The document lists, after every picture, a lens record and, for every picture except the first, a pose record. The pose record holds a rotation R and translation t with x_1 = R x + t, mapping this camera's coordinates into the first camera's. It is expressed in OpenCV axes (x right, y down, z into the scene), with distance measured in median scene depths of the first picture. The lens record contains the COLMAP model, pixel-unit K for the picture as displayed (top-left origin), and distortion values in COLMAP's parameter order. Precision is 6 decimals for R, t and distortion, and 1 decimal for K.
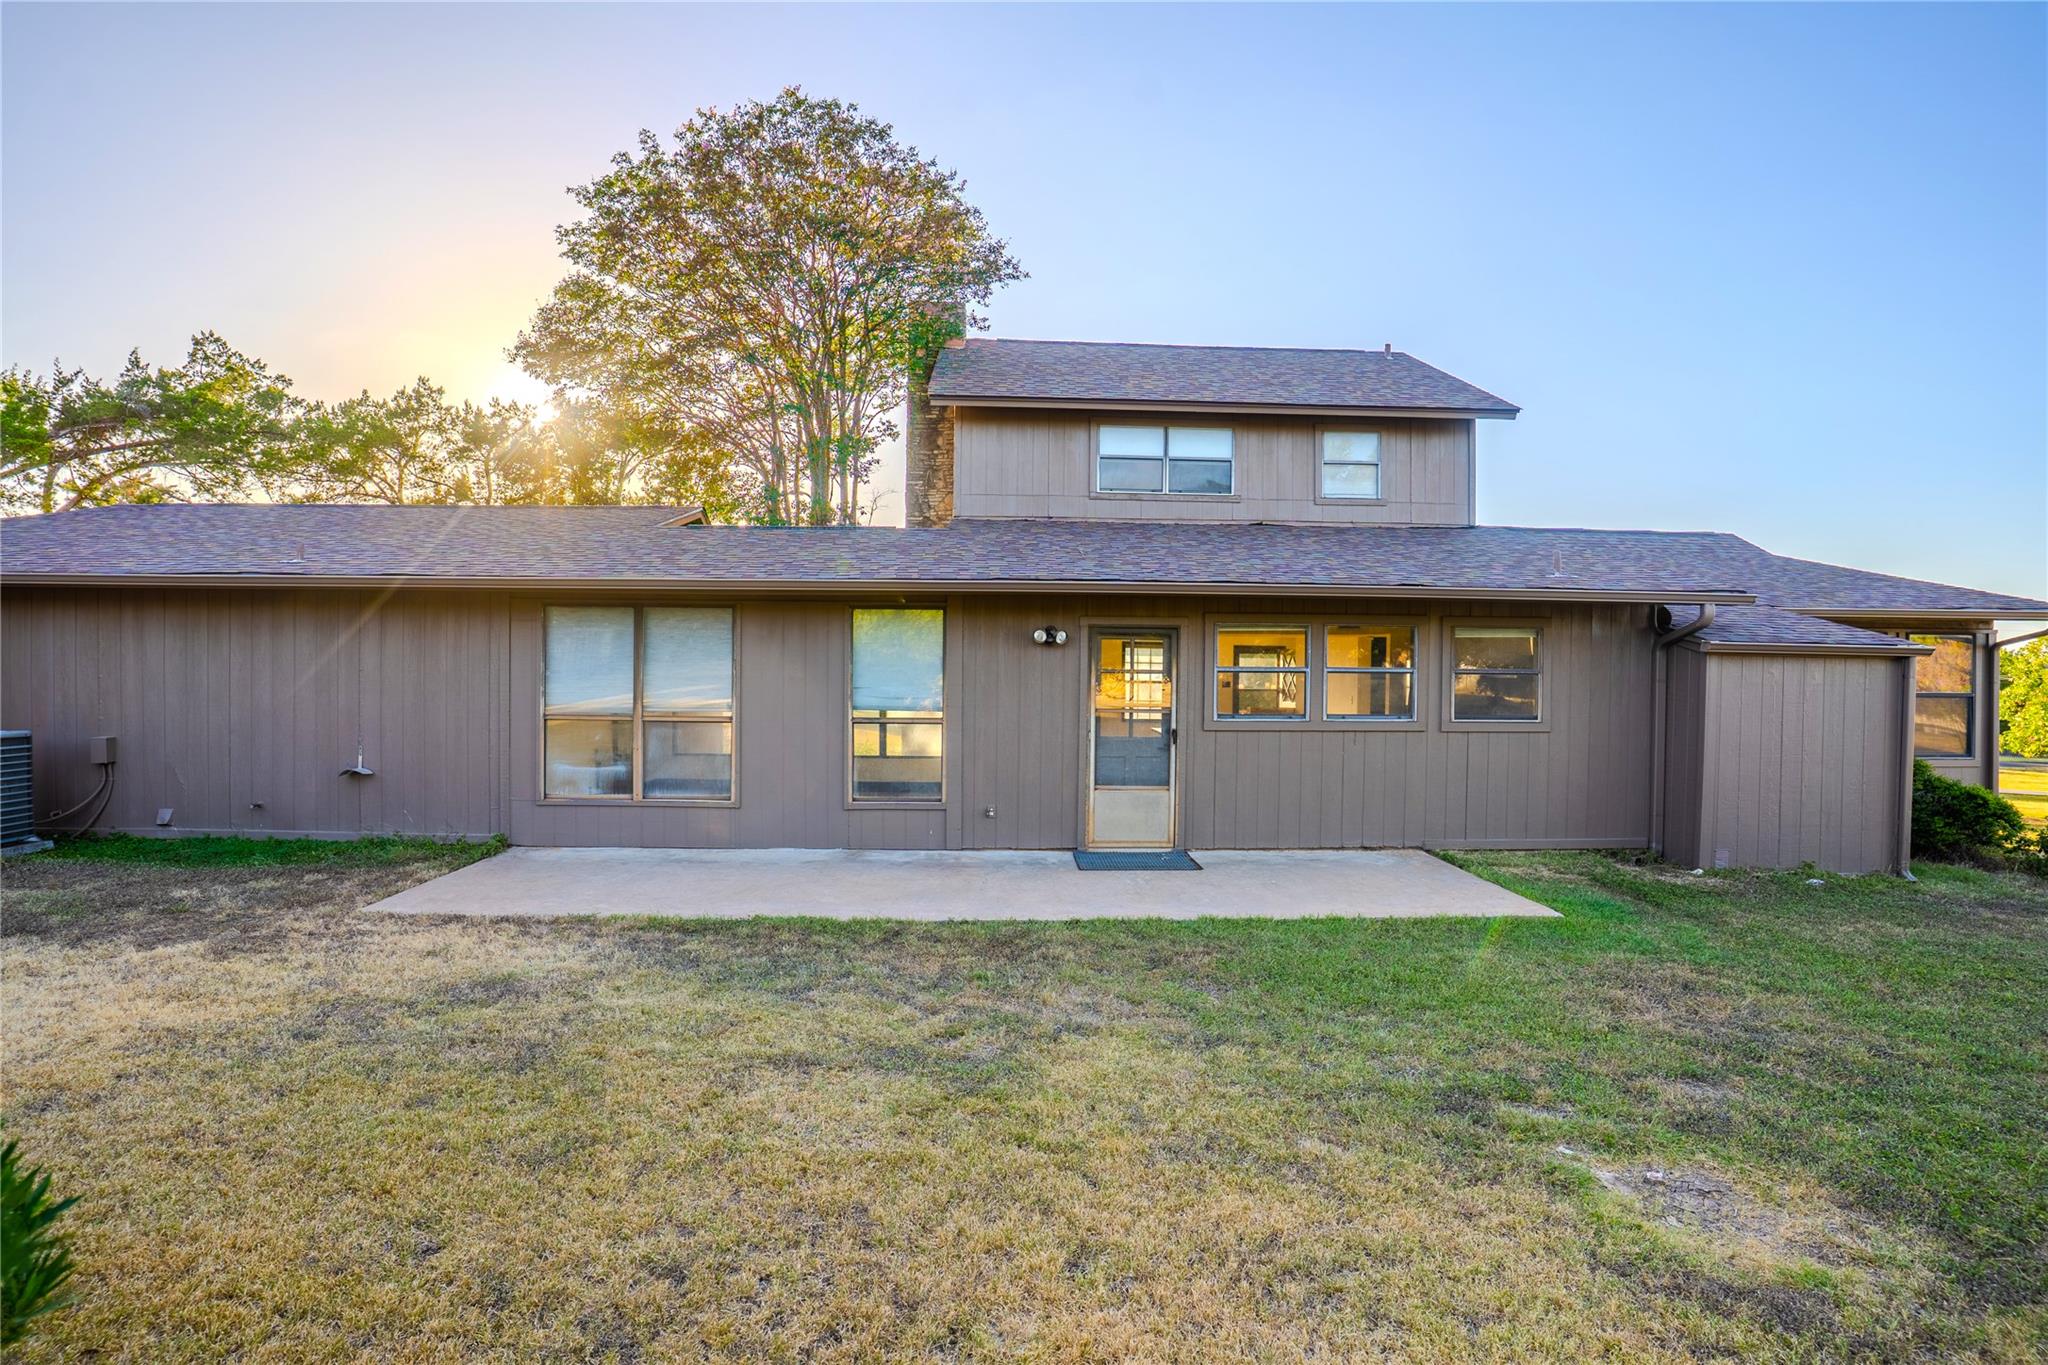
lens RADIAL K [[983.5, 0, 1024.0], [0, 983.5, 682.5], [0, 0, 1]] dist [0.005354, 0.000285]
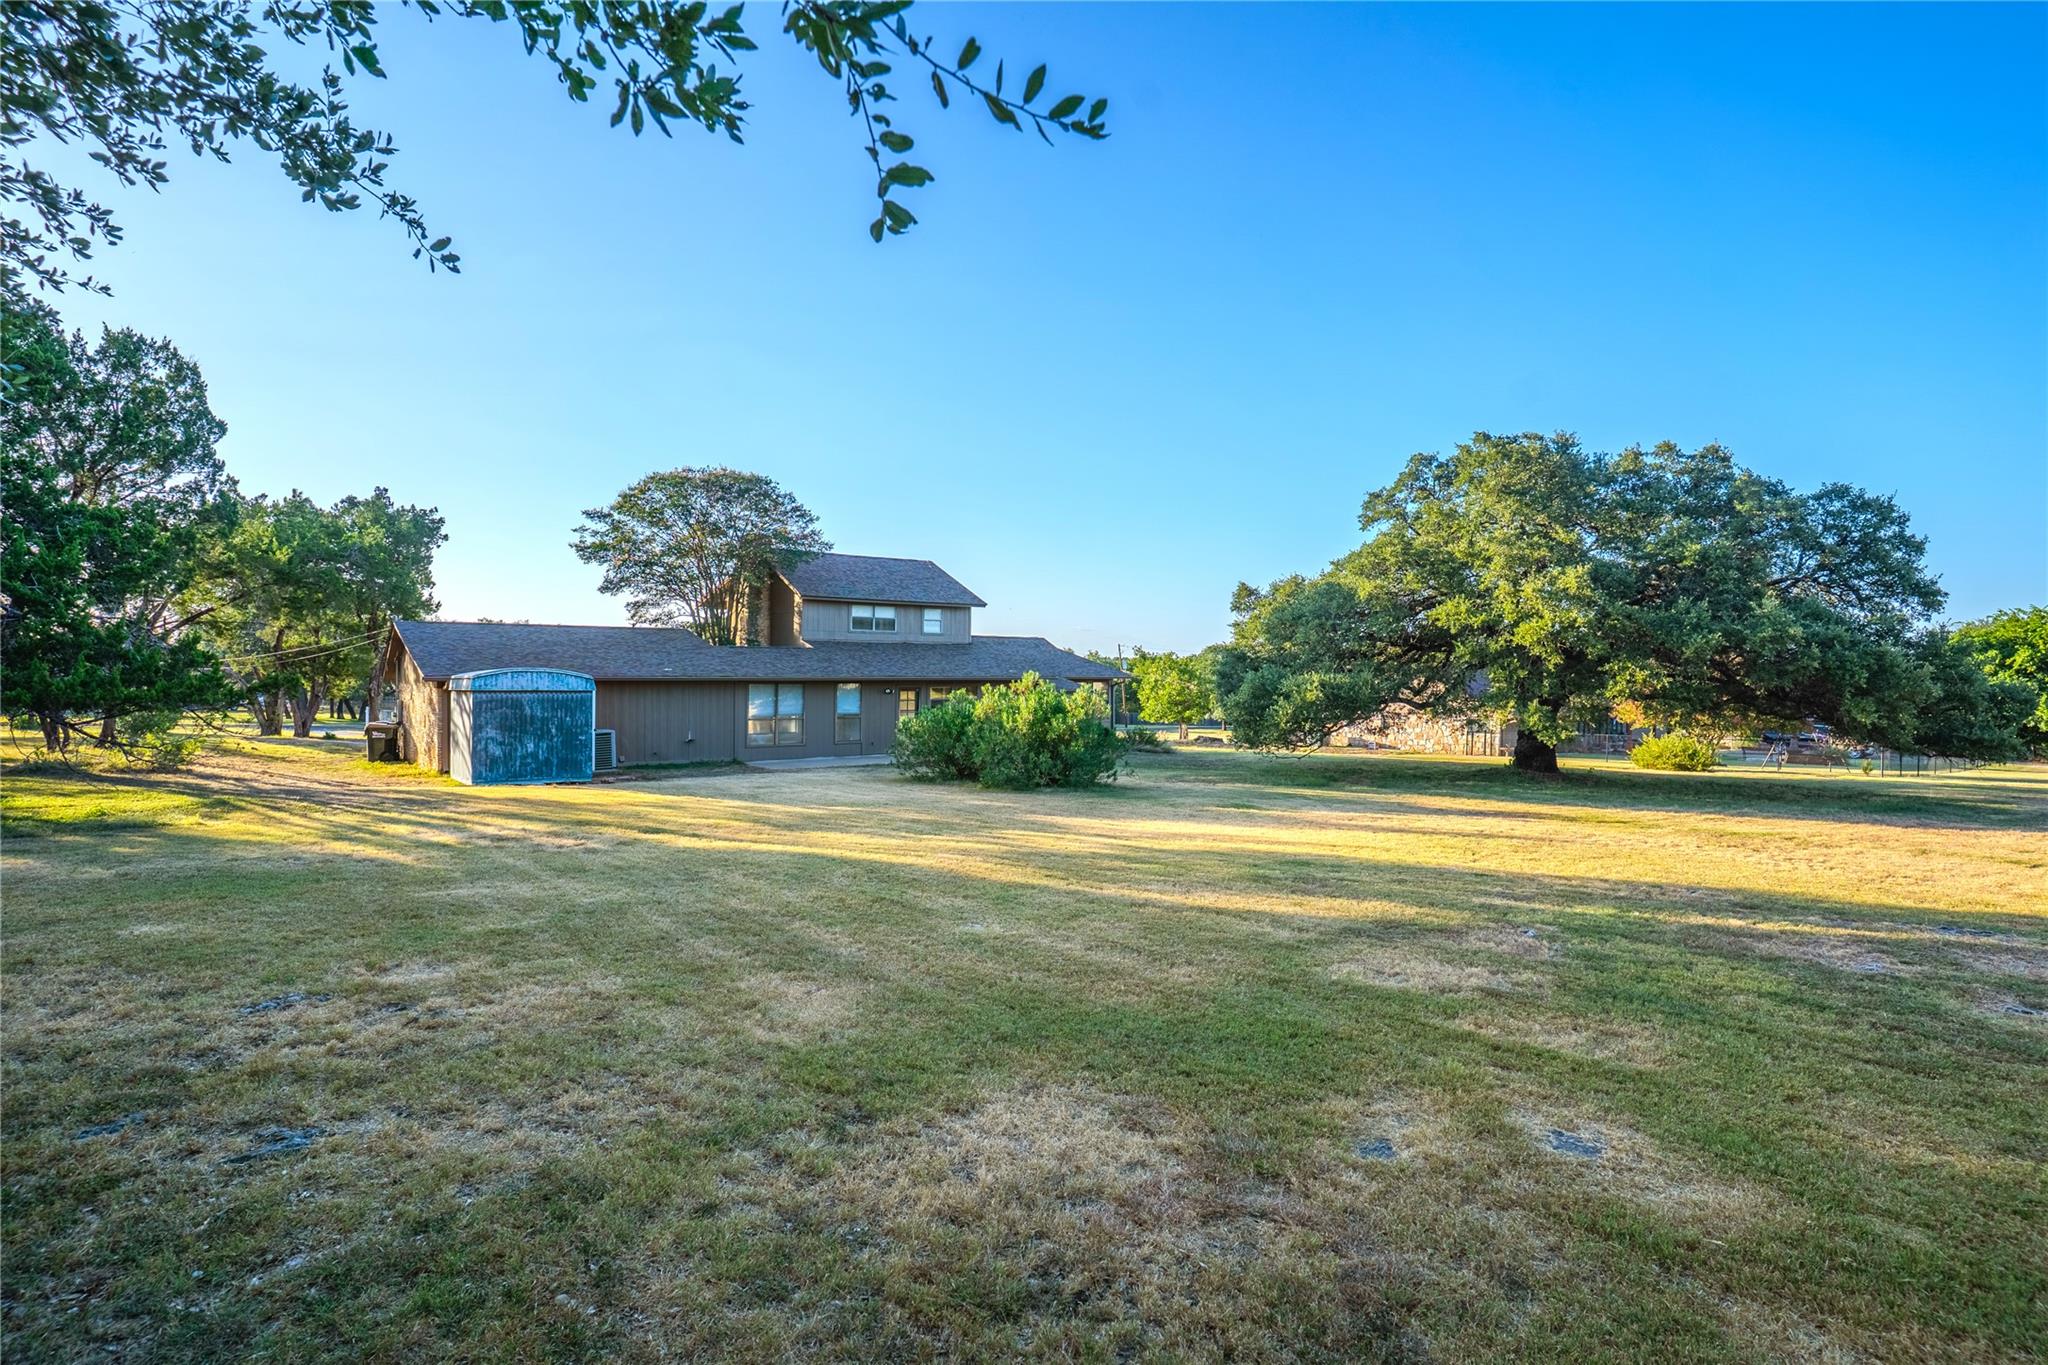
lens RADIAL K [[983.5, 0, 1024.0], [0, 983.5, 682.5], [0, 0, 1]] dist [0.005354, 0.000285]
pose [[0.828718, -0.012445, 0.559528, -1.017583], [0.015086, 0.999886, -0.000105, -0.043718], [-0.559463, 0.008528, 0.828811, -1.455172]]
